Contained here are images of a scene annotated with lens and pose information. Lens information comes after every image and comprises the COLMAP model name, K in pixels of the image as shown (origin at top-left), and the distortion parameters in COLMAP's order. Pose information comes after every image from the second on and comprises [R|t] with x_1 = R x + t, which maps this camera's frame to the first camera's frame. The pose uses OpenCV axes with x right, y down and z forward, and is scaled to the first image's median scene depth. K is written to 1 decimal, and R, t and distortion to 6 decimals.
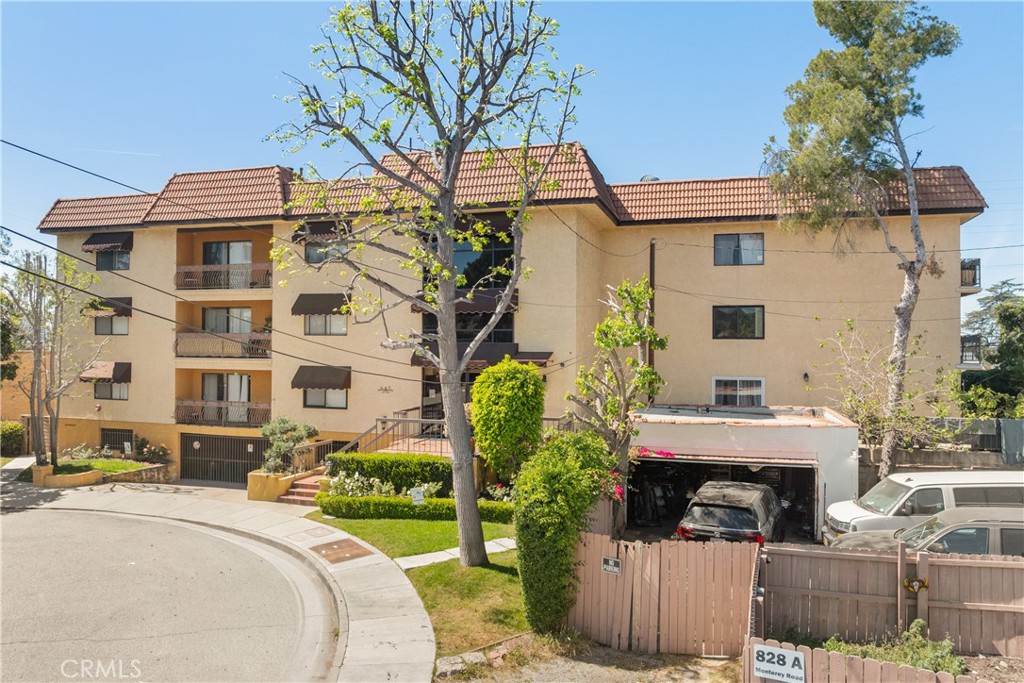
lens RADIAL K [[683.1, 0, 512.0], [0, 683.1, 341.5], [0, 0, 1]] dist [-0.036350, 0.001075]
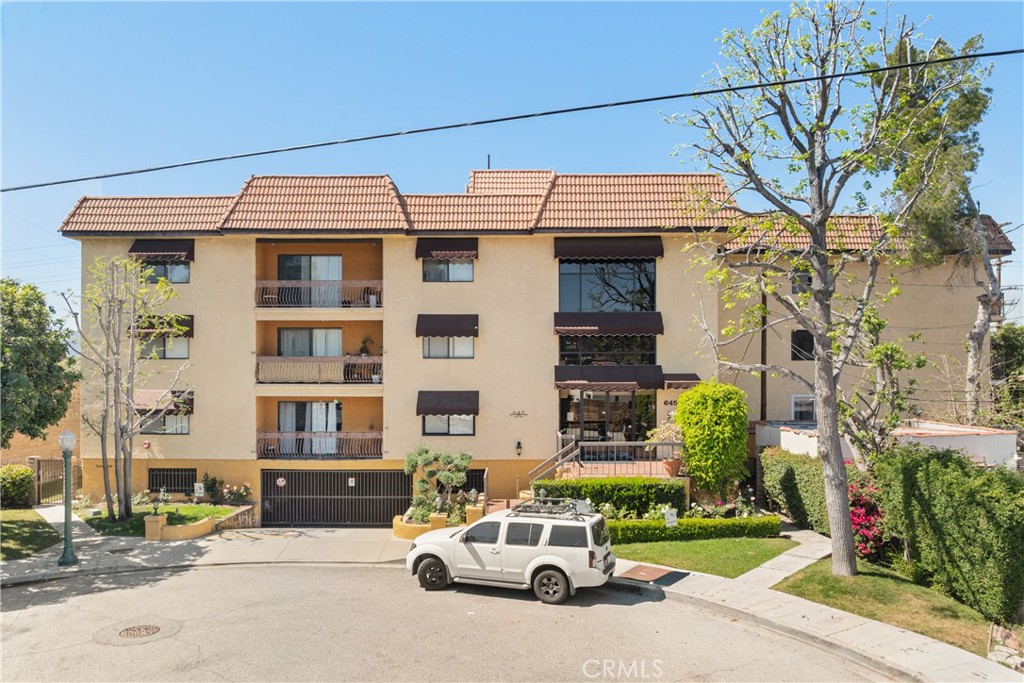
lens RADIAL K [[685.3, 0, 512.0], [0, 685.3, 360.3], [0, 0, 1]] dist [-0.036131, 0.000673]
pose [[0.964771, -0.005673, 0.263030, -0.421058], [0.006029, 0.999982, -0.000546, -0.005082], [-0.263022, 0.002113, 0.964788, 0.056444]]
